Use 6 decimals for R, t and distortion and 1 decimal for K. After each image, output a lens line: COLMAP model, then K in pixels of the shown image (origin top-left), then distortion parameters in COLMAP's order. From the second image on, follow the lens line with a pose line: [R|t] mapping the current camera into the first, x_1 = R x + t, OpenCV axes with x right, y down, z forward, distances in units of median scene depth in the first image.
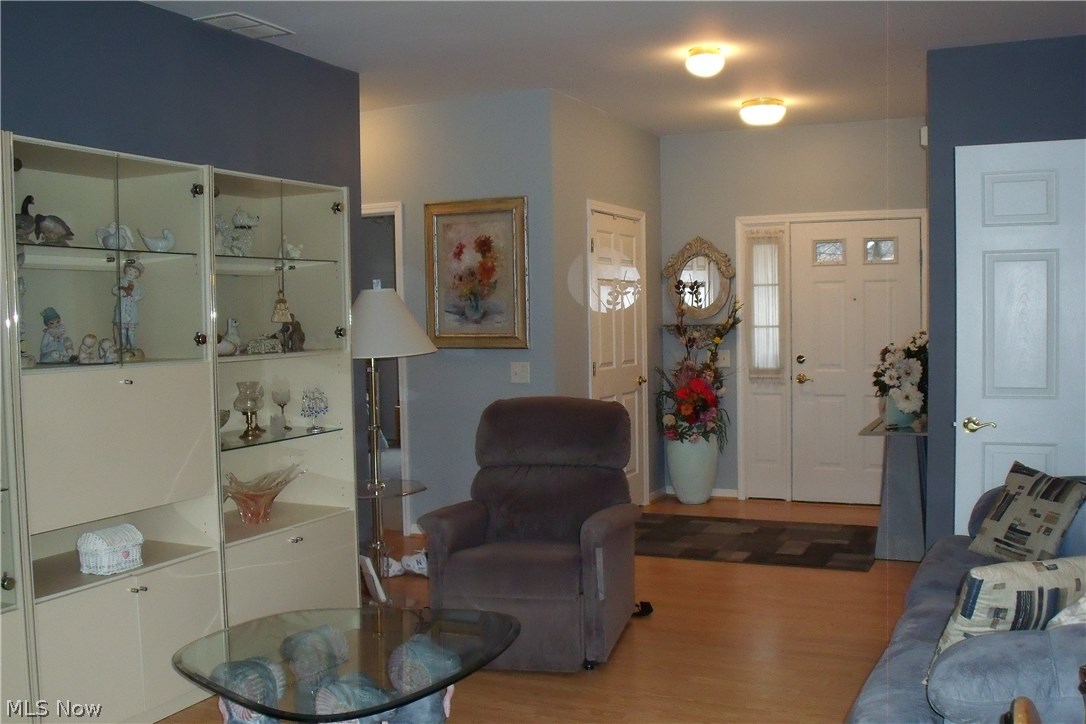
lens RADIAL K [[1054.5, 0, 567.2], [0, 1054.5, 384.6], [0, 0, 1]] dist [-0.163701, 0.130785]
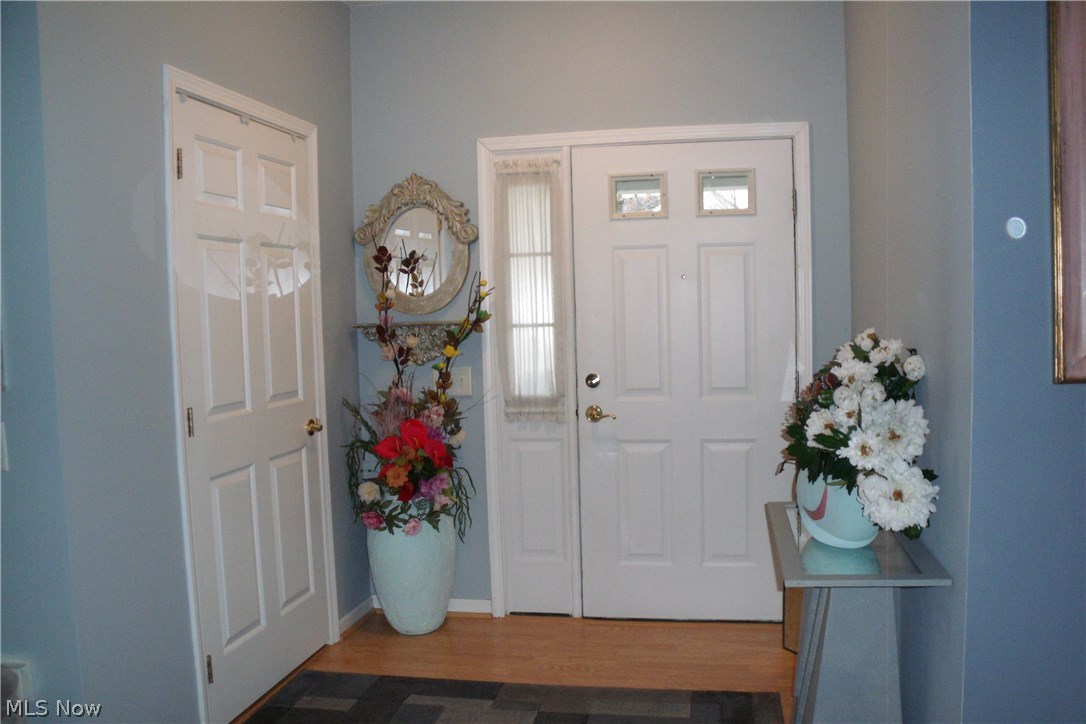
lens RADIAL K [[931.7, 0, 564.6], [0, 931.7, 378.0], [0, 0, 1]] dist [-0.187420, 0.157223]
pose [[0.969469, -0.025394, 0.243894, 0.083523], [0.024419, 0.999677, 0.007019, -0.030645], [-0.243994, -0.000849, 0.969776, 0.514125]]
